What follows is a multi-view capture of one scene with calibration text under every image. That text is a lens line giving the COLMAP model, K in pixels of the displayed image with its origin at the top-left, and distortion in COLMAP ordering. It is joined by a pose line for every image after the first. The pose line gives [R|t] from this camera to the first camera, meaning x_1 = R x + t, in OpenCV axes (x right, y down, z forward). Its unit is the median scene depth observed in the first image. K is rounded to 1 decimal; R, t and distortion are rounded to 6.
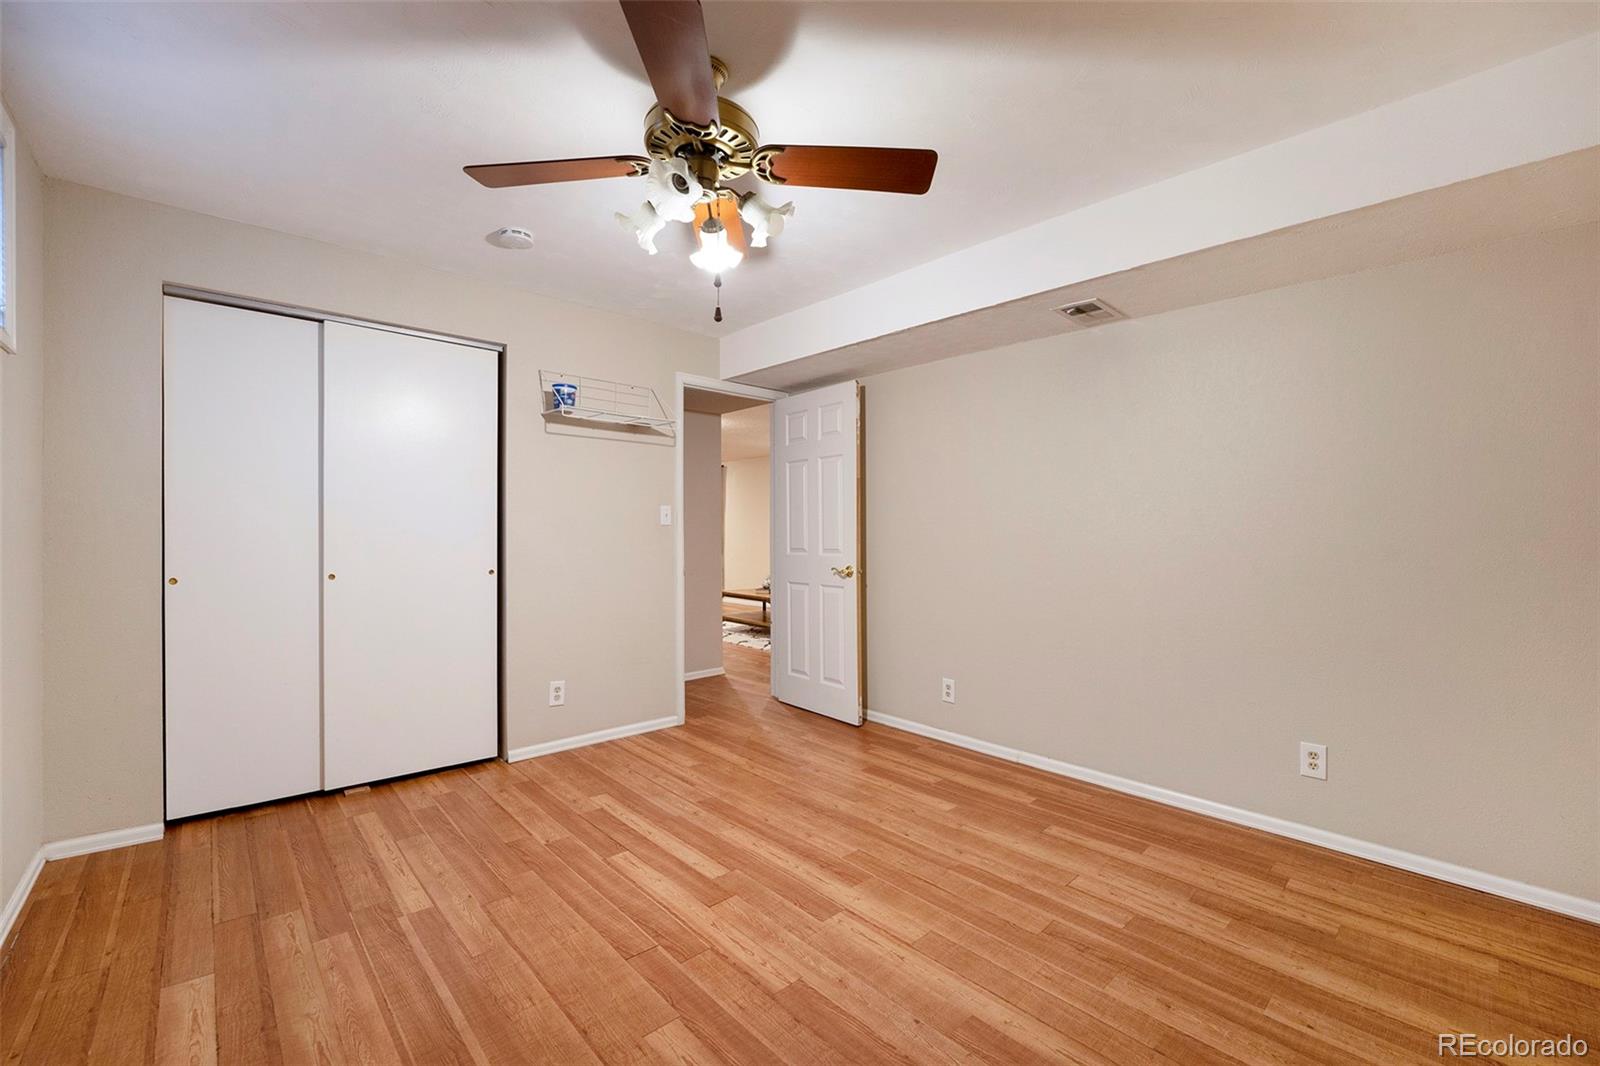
lens RADIAL K [[666.9, 0, 795.1], [0, 666.9, 540.1], [0, 0, 1]] dist [-0.024458, -0.000214]
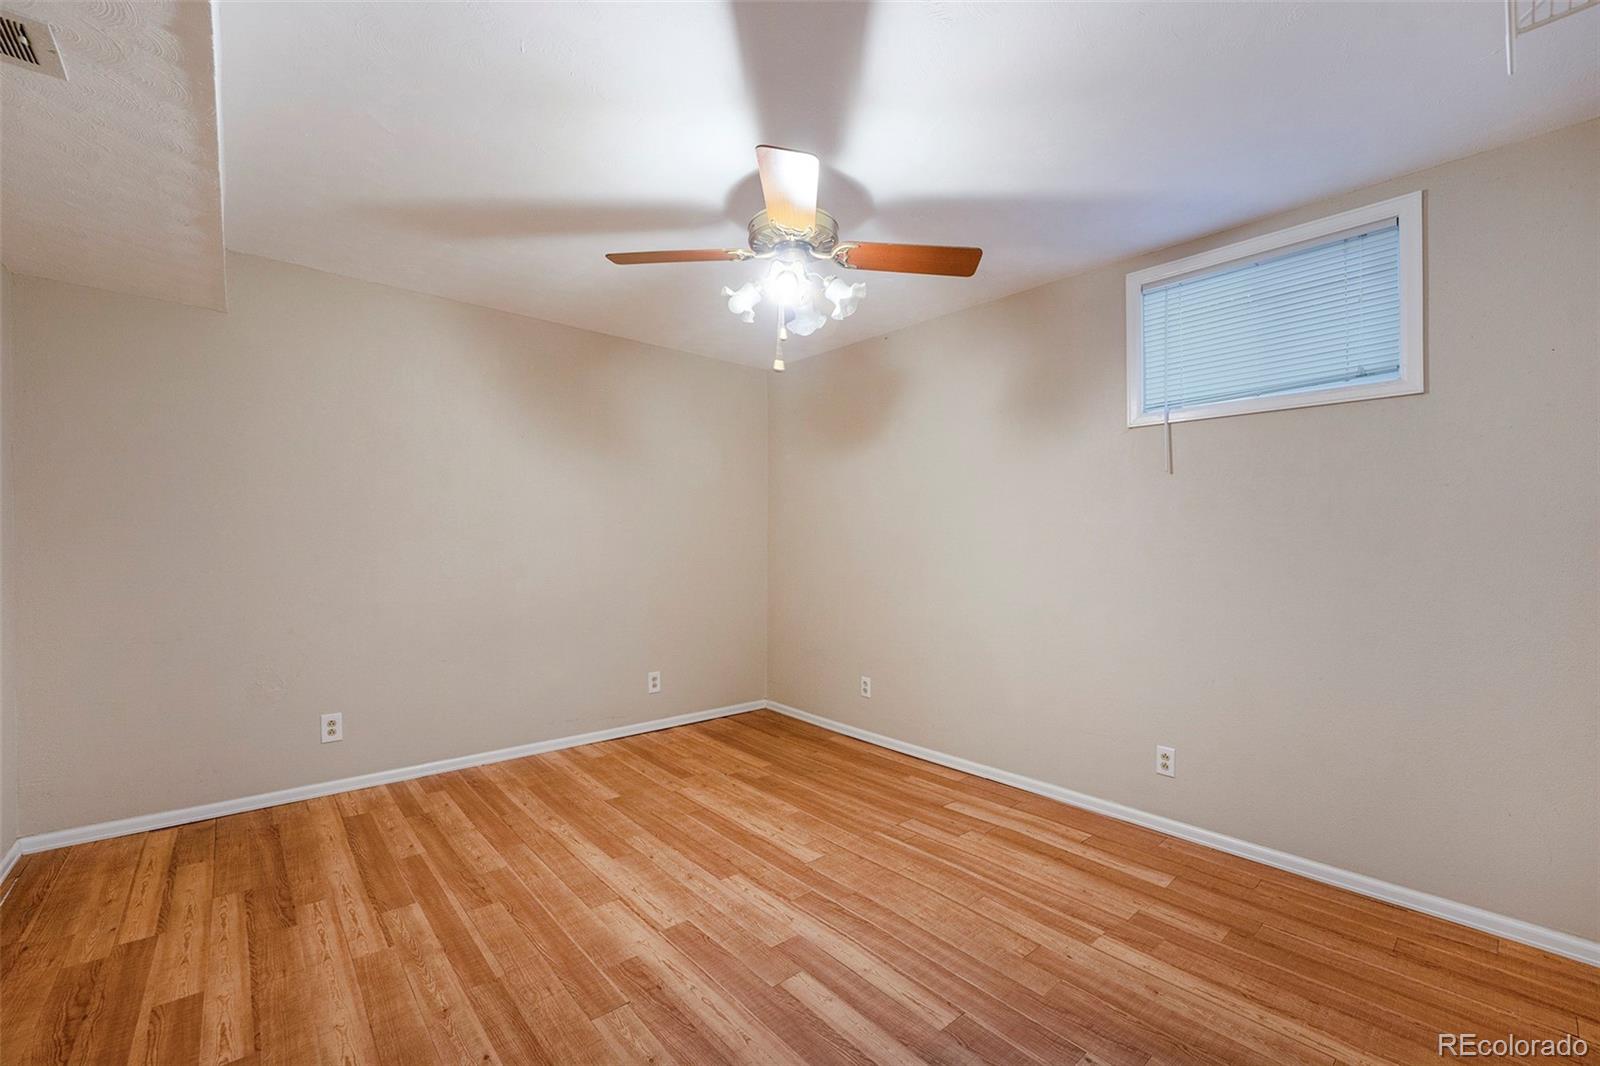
lens RADIAL K [[666.9, 0, 795.1], [0, 666.9, 540.1], [0, 0, 1]] dist [-0.024458, -0.000214]
pose [[-0.999598, -0.016832, 0.022809, -0.142871], [-0.016845, 0.999858, -0.000360, -0.020080], [-0.022800, -0.000745, -0.999740, 2.051996]]
